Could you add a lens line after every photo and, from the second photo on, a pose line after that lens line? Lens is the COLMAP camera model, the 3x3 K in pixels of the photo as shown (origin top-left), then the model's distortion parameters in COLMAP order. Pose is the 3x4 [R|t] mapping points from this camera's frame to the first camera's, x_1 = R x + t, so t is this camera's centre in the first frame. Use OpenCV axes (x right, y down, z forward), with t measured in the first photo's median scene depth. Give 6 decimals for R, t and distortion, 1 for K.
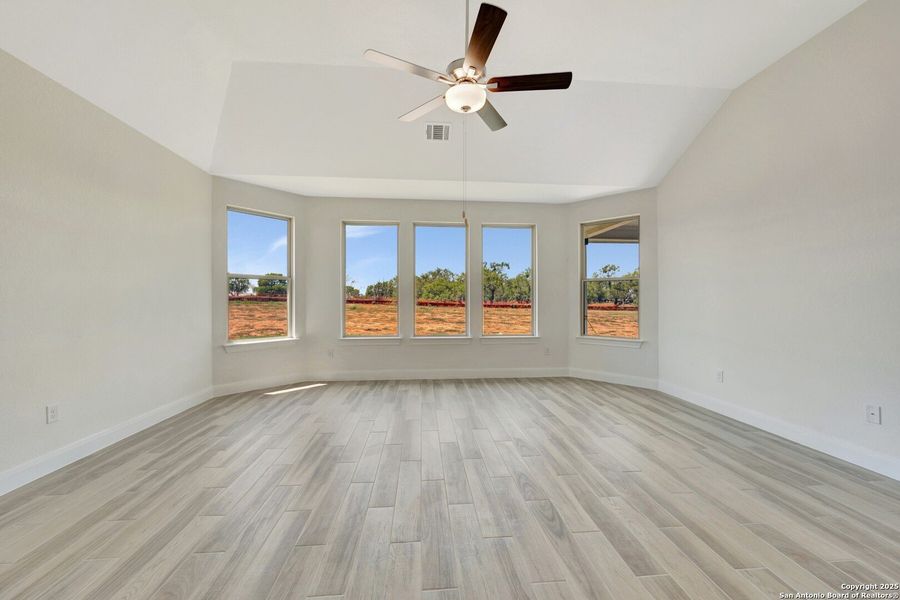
lens RADIAL K [[355.3, 0, 452.3], [0, 355.3, 299.5], [0, 0, 1]] dist [-0.000667, 0.000088]
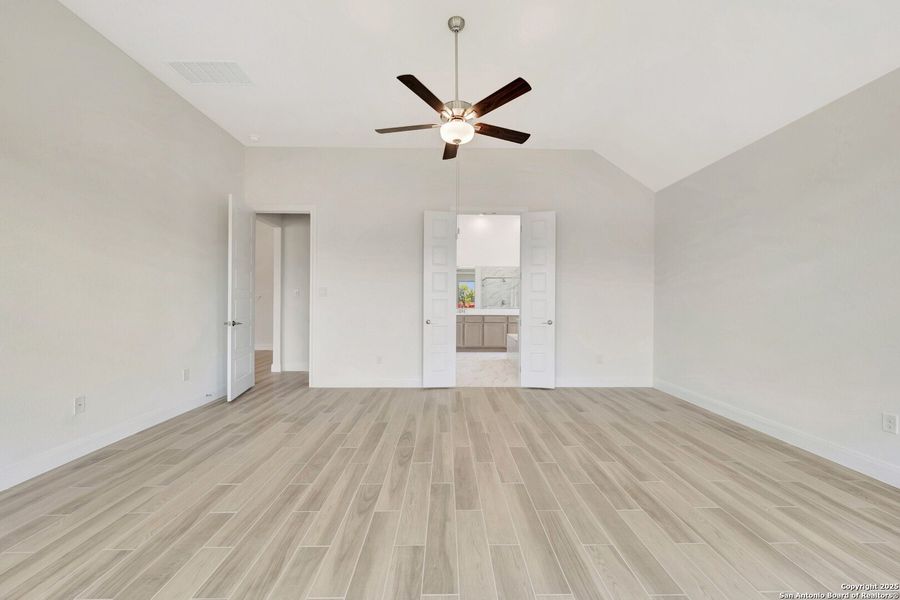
lens RADIAL K [[355.3, 0, 452.3], [0, 355.3, 299.5], [0, 0, 1]] dist [-0.000667, 0.000088]
pose [[-0.997715, -0.003656, 0.067465, -0.026895], [-0.004195, 0.999960, -0.007851, 0.004401], [-0.067433, -0.008116, -0.997691, 2.082208]]
